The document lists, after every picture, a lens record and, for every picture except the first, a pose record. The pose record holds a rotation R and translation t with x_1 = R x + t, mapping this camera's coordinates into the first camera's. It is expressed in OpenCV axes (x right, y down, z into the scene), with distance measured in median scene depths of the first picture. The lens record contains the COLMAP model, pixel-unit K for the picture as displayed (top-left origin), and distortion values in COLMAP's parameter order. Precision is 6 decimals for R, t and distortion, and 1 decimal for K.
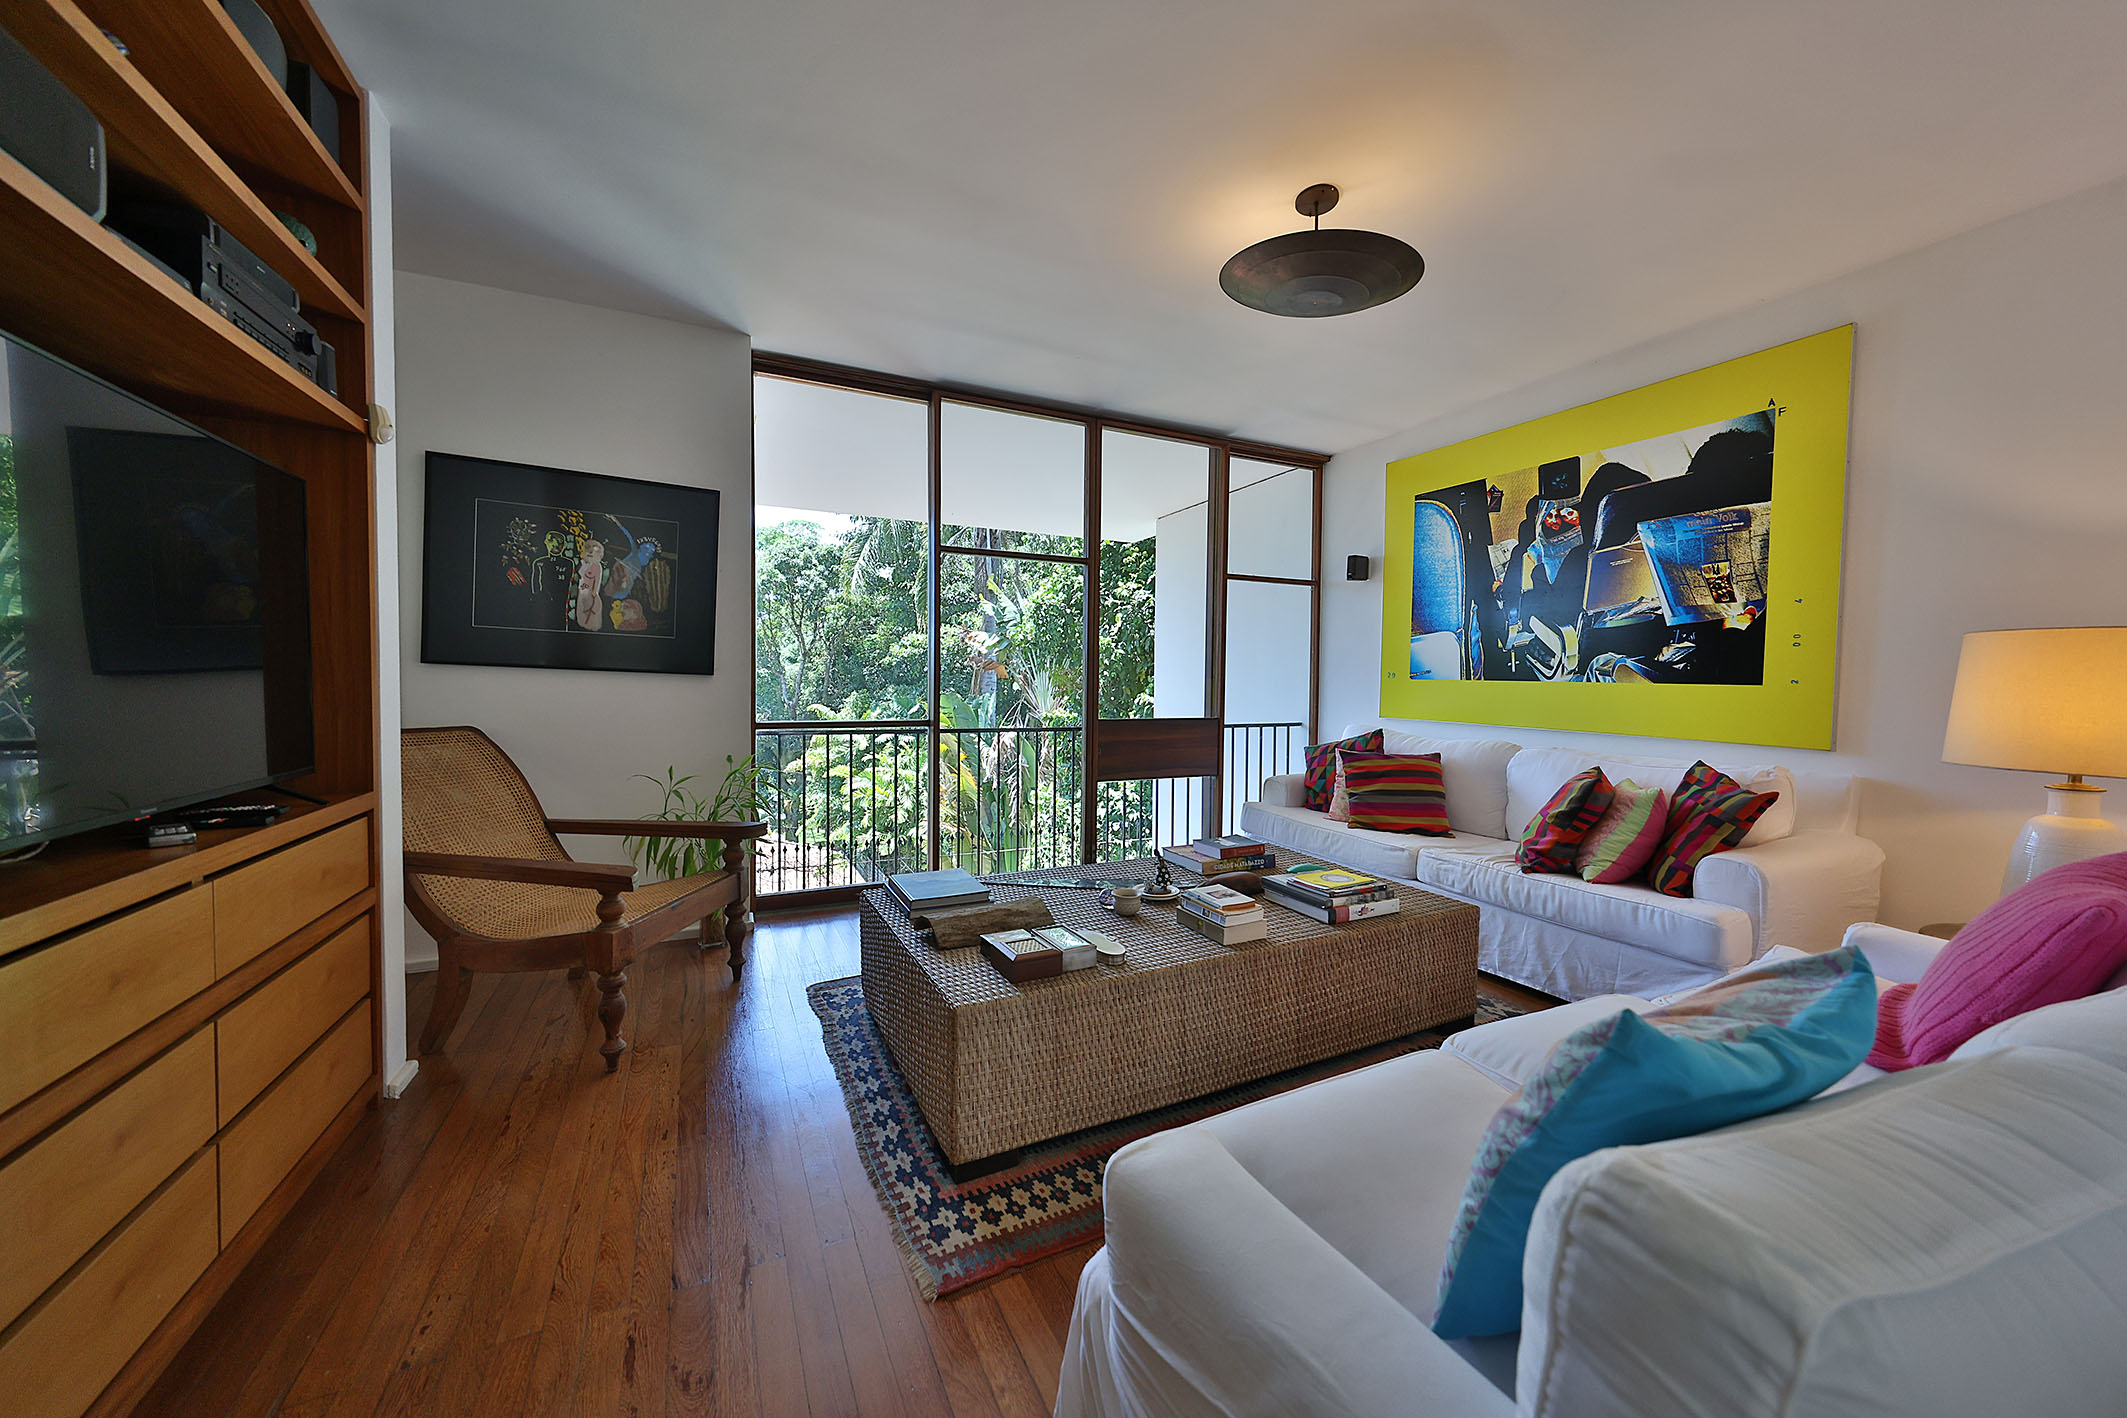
lens RADIAL K [[734.8, 0, 1051.7], [0, 734.8, 712.9], [0, 0, 1]] dist [-0.005991, -0.000336]
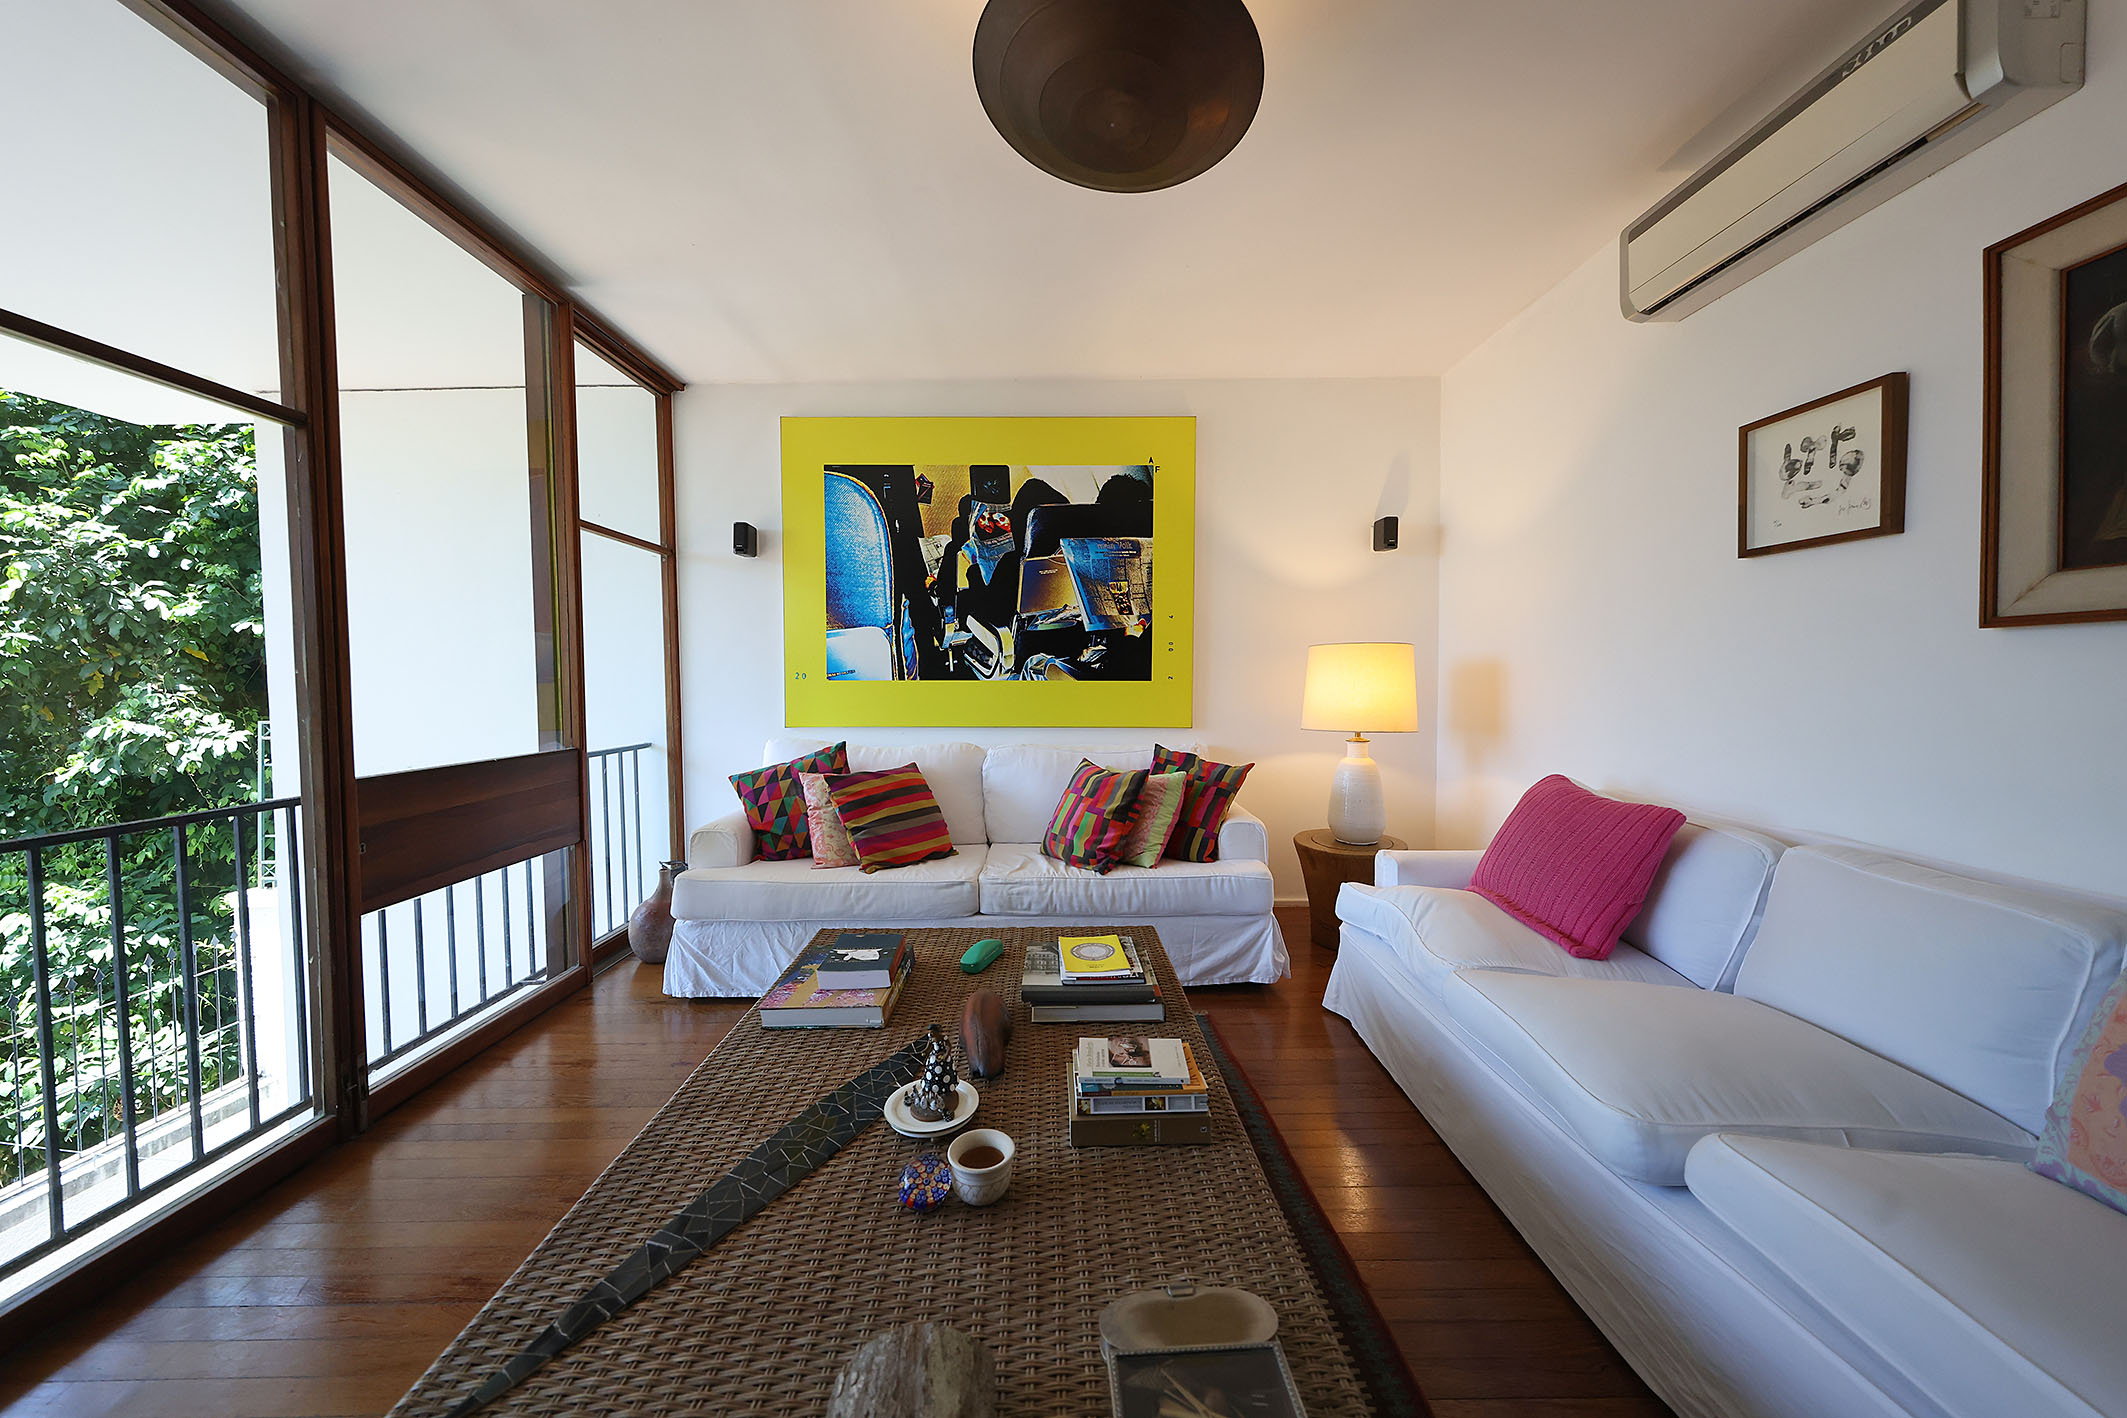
lens RADIAL K [[734.8, 0, 1079.6], [0, 734.8, 697.8], [0, 0, 1]] dist [-0.005991, -0.000336]
pose [[0.419926, -0.029863, 0.907067, -0.199286], [0.054096, 0.998505, 0.007830, -0.021318], [-0.905945, 0.045780, 0.420913, 0.474209]]
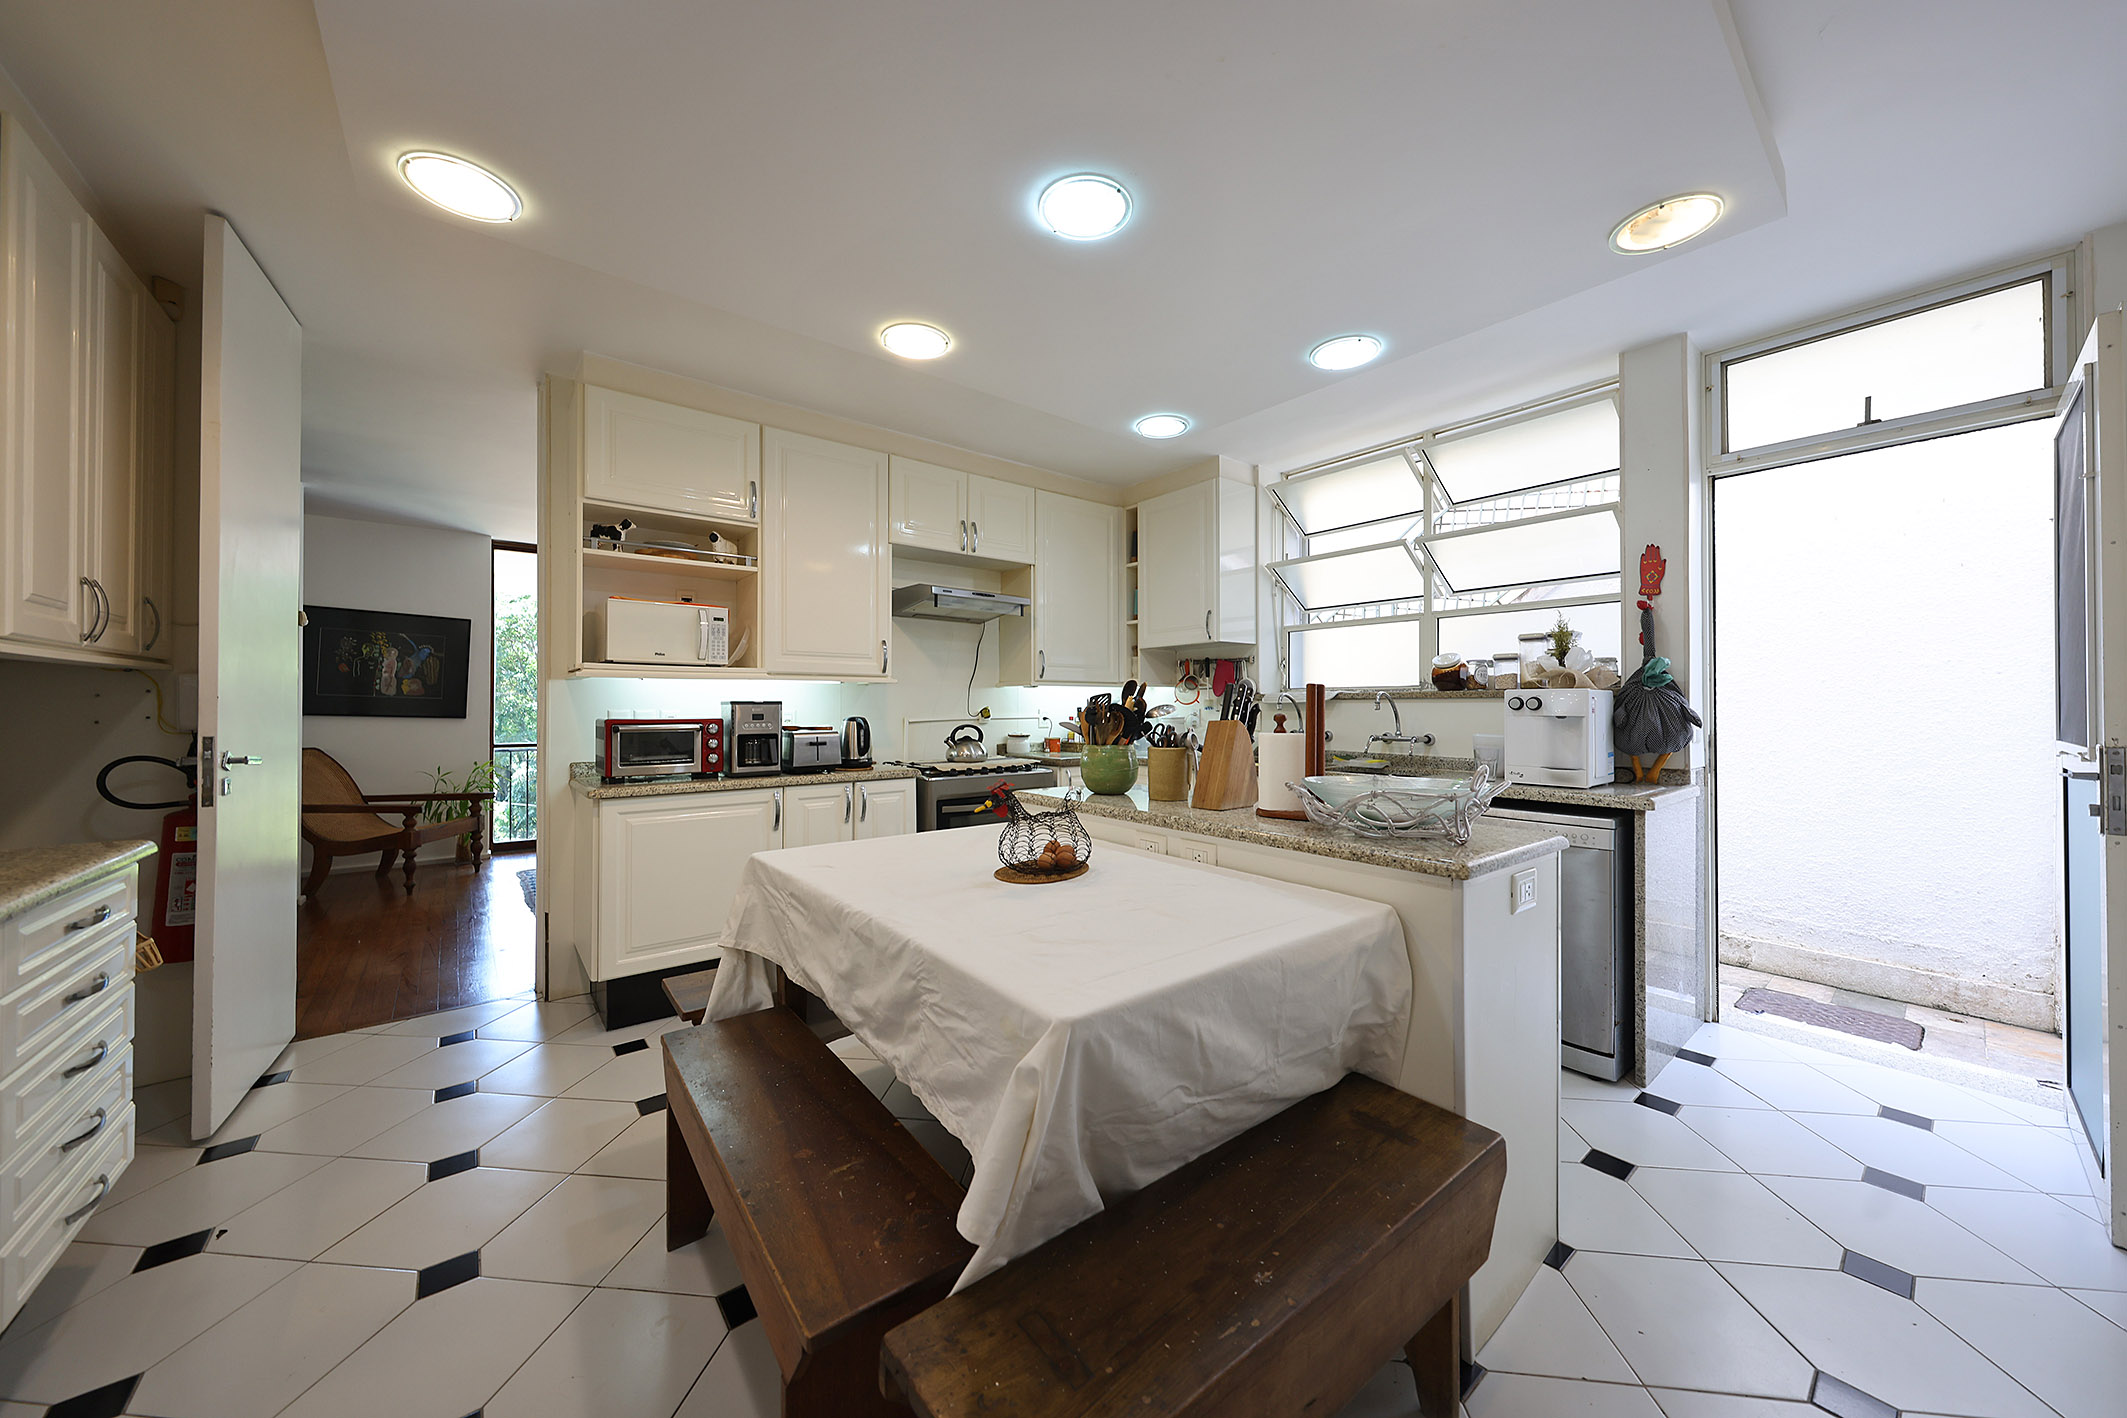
lens RADIAL K [[724.3, 0, 1056.6], [0, 724.3, 711.0], [0, 0, 1]] dist [-0.000935, -0.000010]
pose [[0.969231, -0.016837, 0.245578, 0.313098], [0.029205, 0.998477, -0.046807, 0.035104], [-0.244416, 0.052538, 0.968246, -0.662300]]
